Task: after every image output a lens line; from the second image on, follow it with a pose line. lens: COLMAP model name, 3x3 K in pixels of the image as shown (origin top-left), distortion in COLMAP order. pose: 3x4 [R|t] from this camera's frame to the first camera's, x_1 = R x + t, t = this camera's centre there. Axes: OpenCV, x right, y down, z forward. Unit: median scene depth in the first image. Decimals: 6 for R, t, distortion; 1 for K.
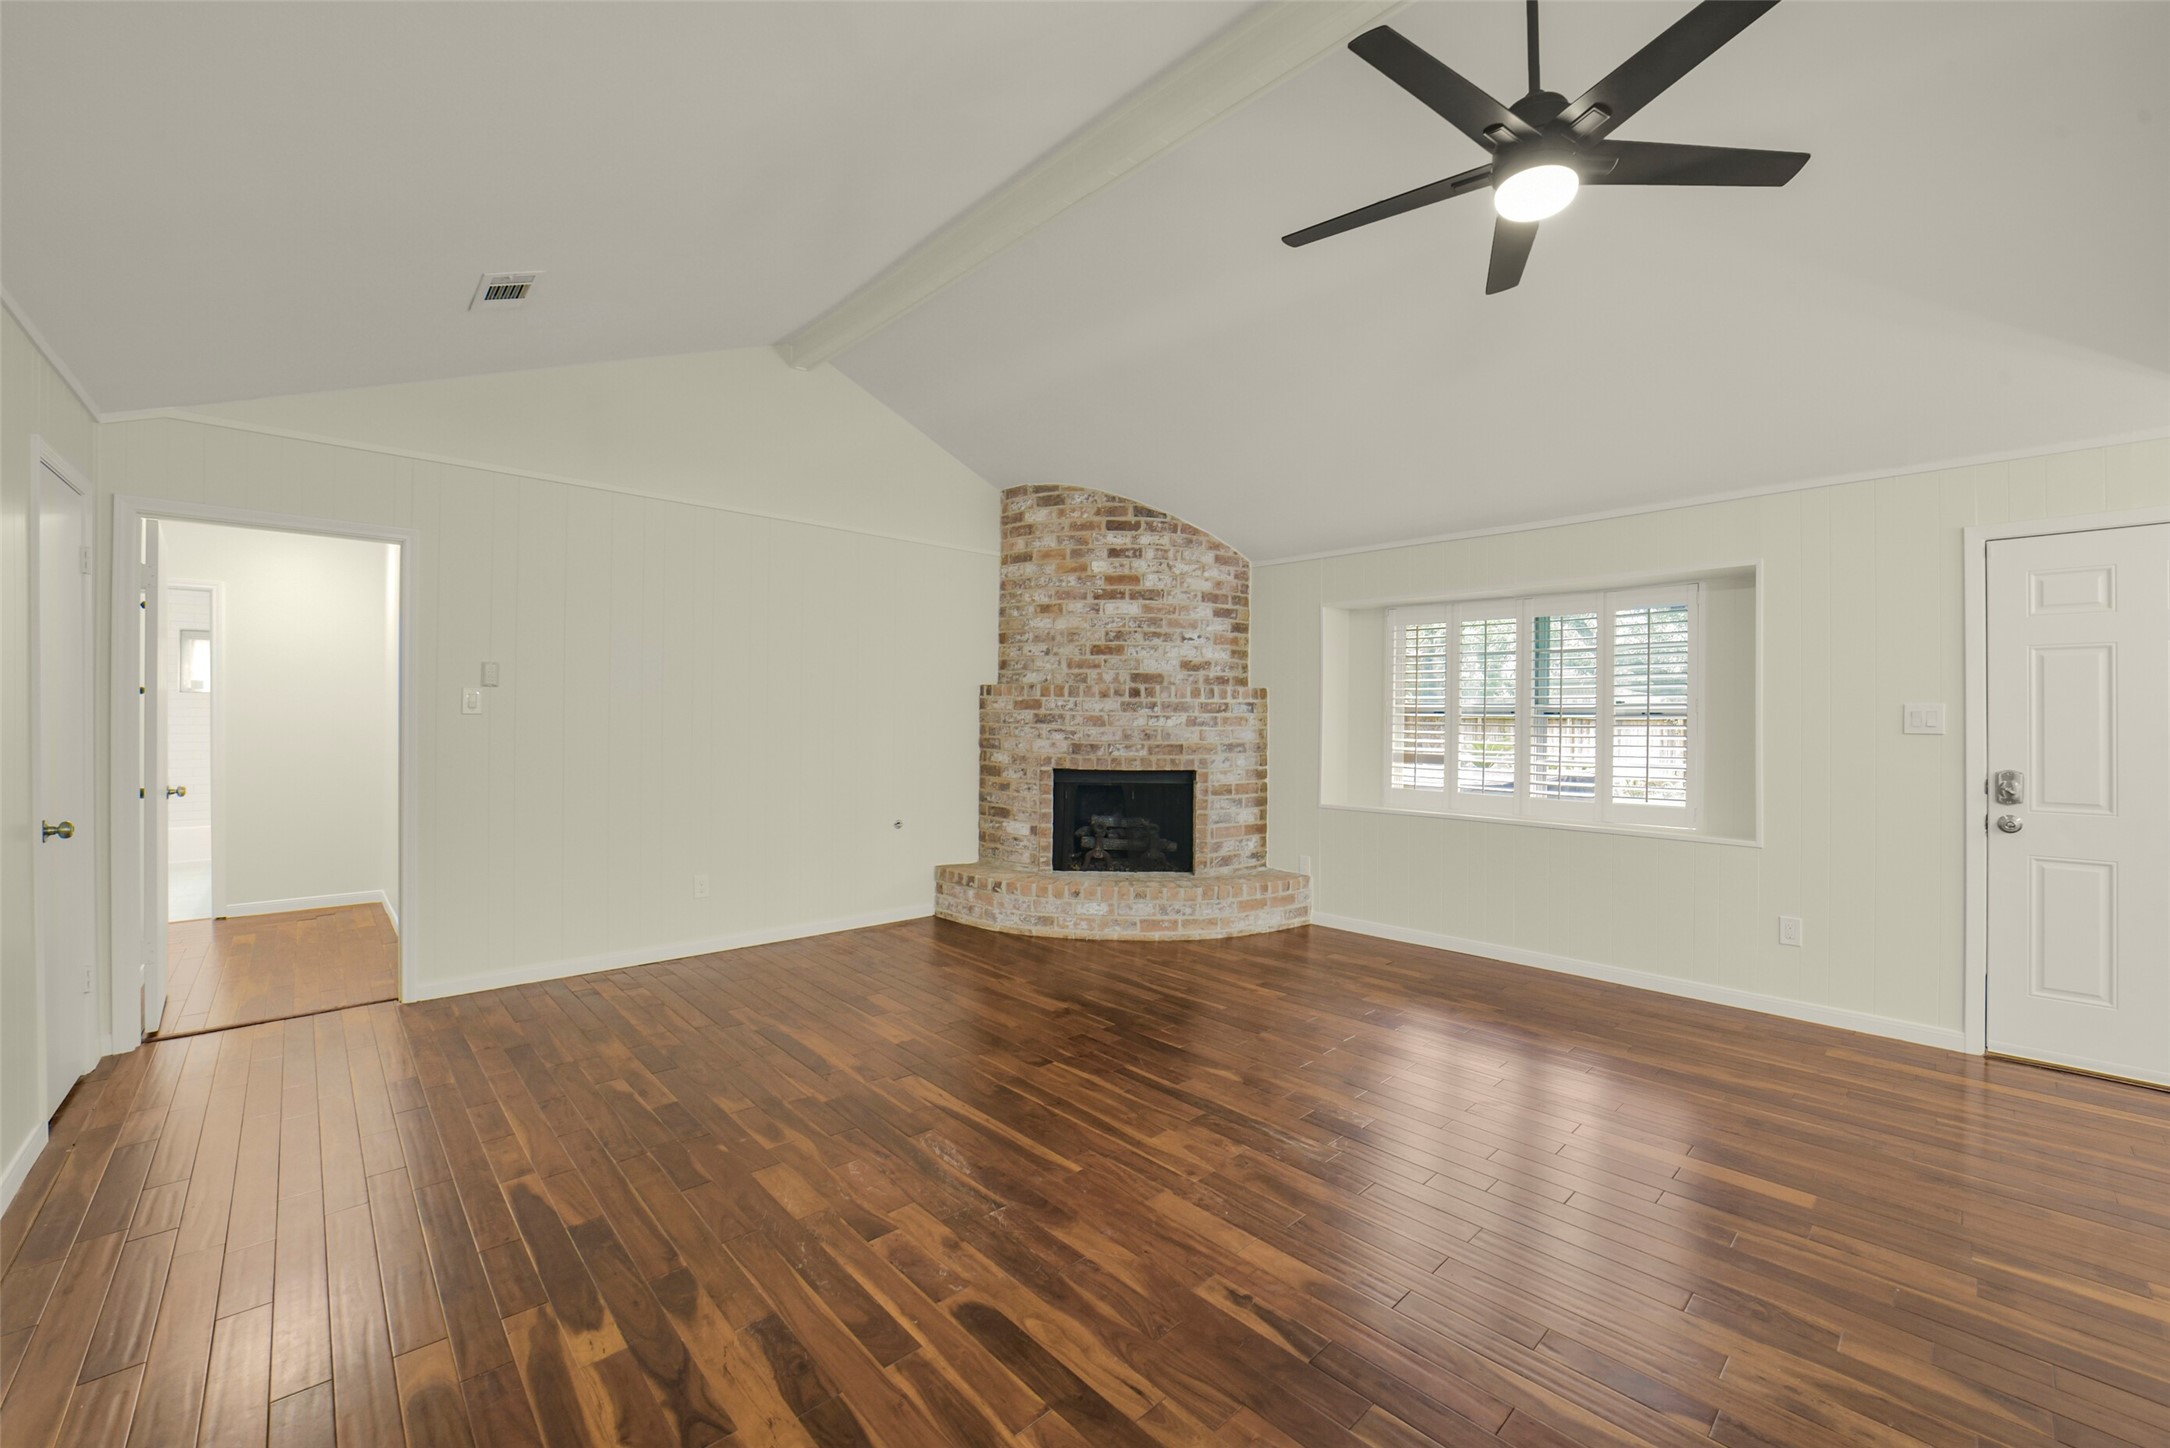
lens RADIAL K [[860.9, 0, 1095.5], [0, 860.9, 714.5], [0, 0, 1]] dist [-0.037524, 0.008090]
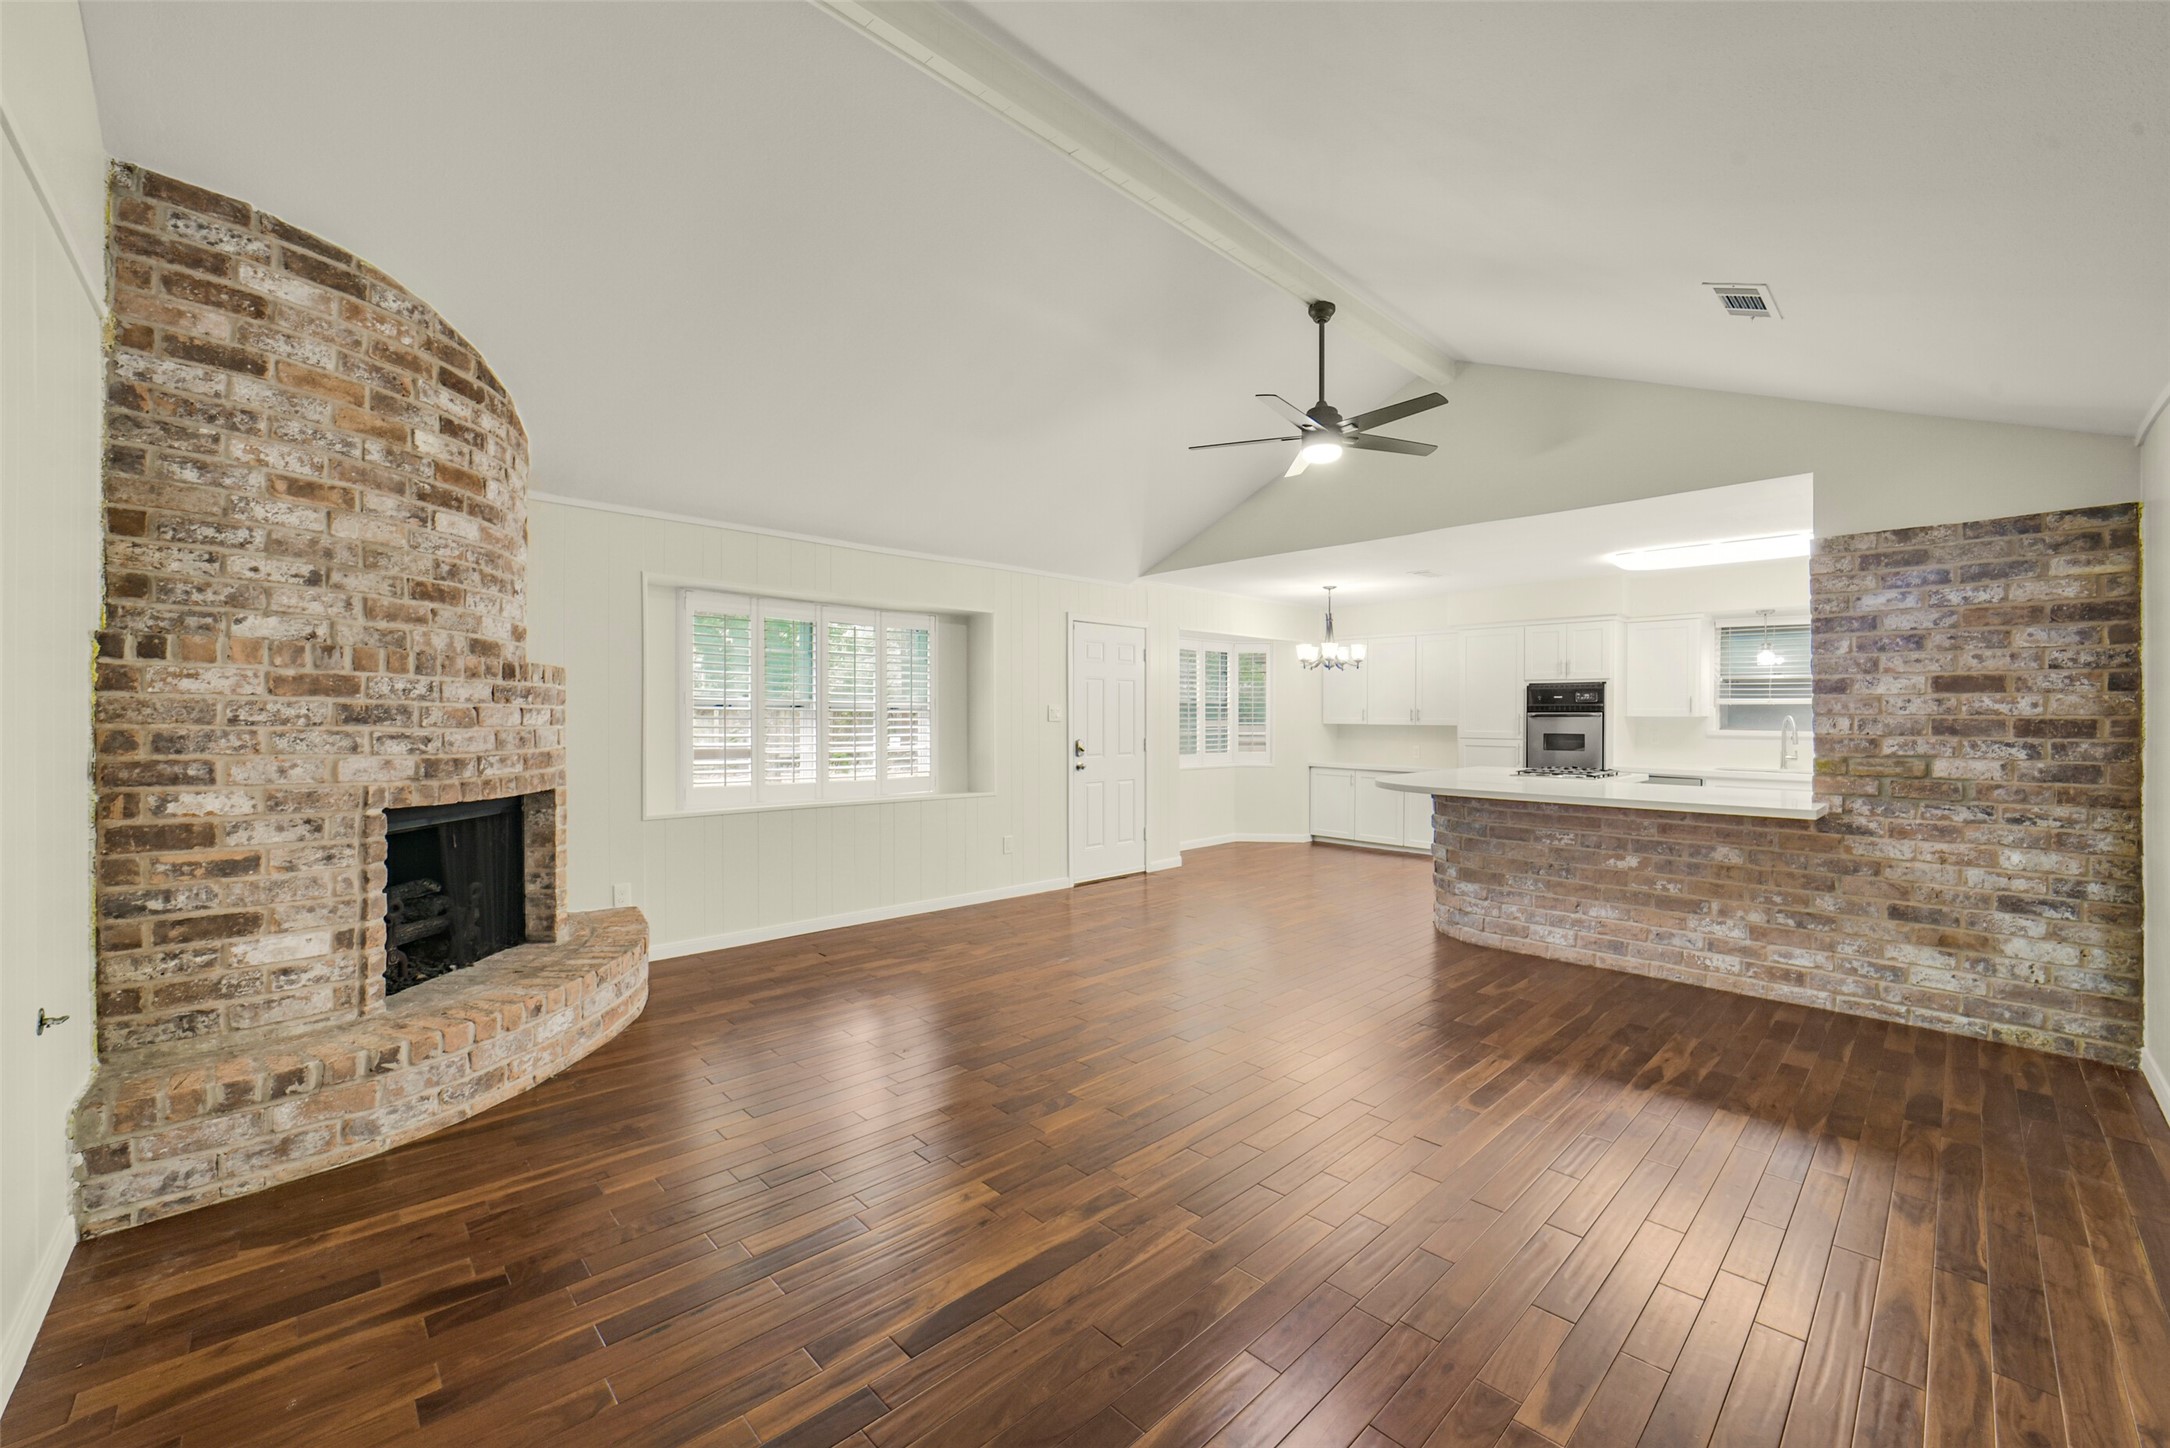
lens RADIAL K [[860.9, 0, 1101.1], [0, 860.9, 728.1], [0, 0, 1]] dist [-0.037524, 0.008090]
pose [[-0.013201, -0.021059, 0.999691, -0.554719], [-0.009645, 0.999734, 0.020933, -0.001778], [-0.999866, -0.009366, -0.013401, 0.567241]]
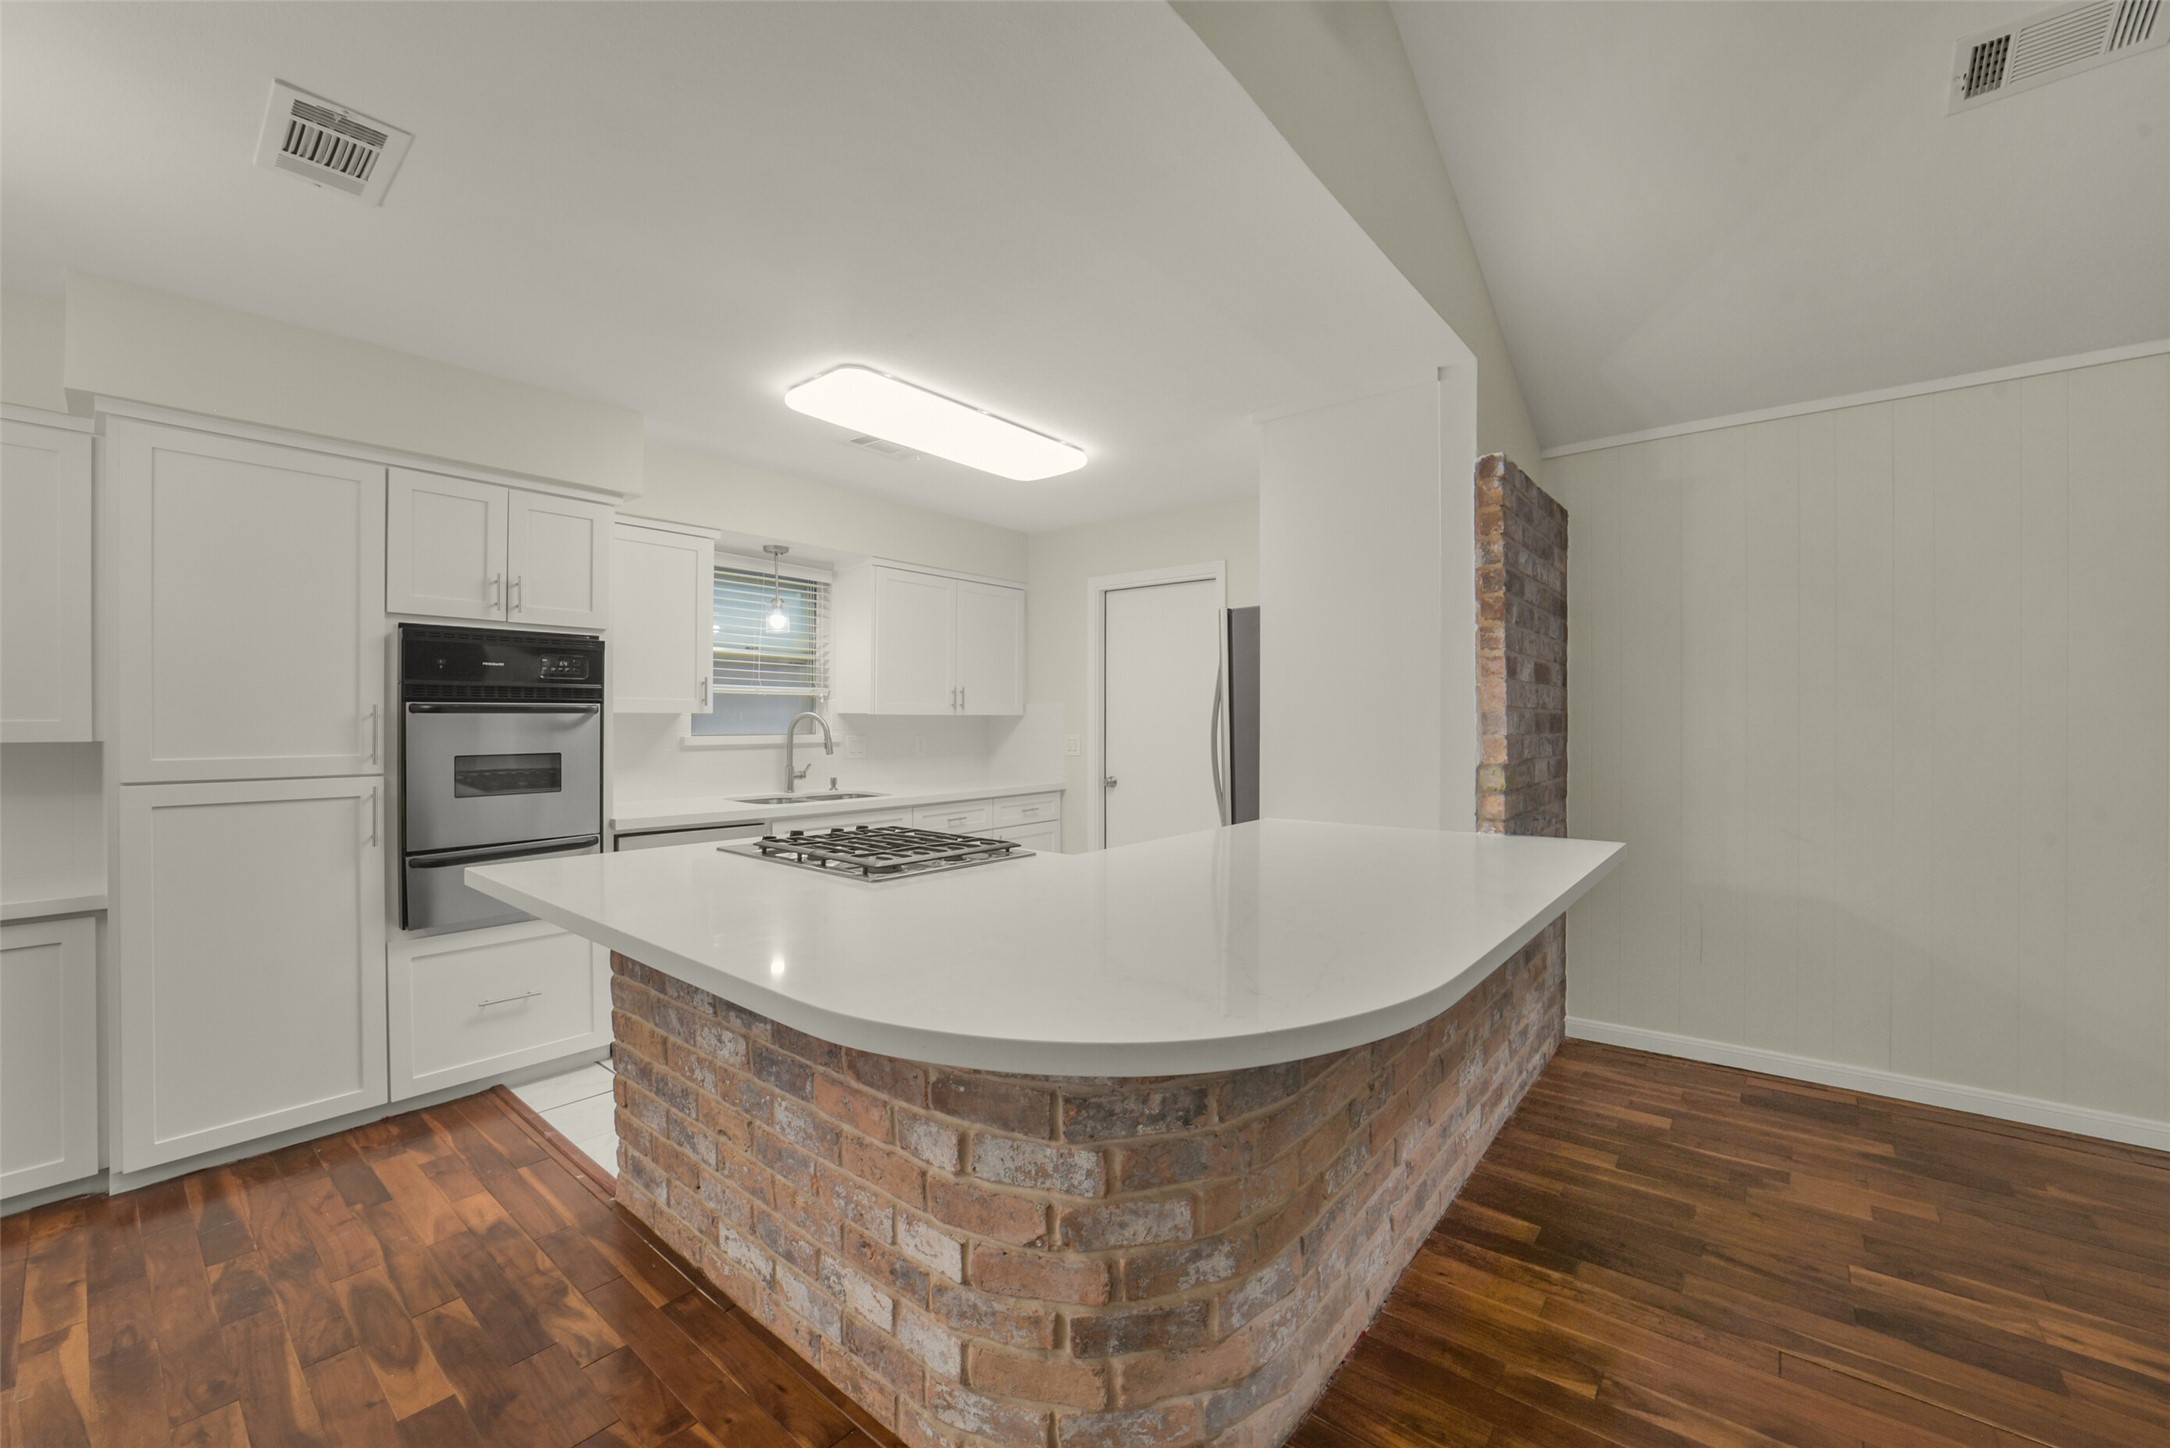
lens RADIAL K [[860.9, 0, 1099.9], [0, 860.9, 723.5], [0, 0, 1]] dist [-0.037524, 0.008090]
pose [[-0.990285, -0.005088, -0.138962, 0.412601], [-0.004524, 0.999980, -0.004378, 0.008409], [0.138981, -0.003707, -0.990288, 0.424437]]
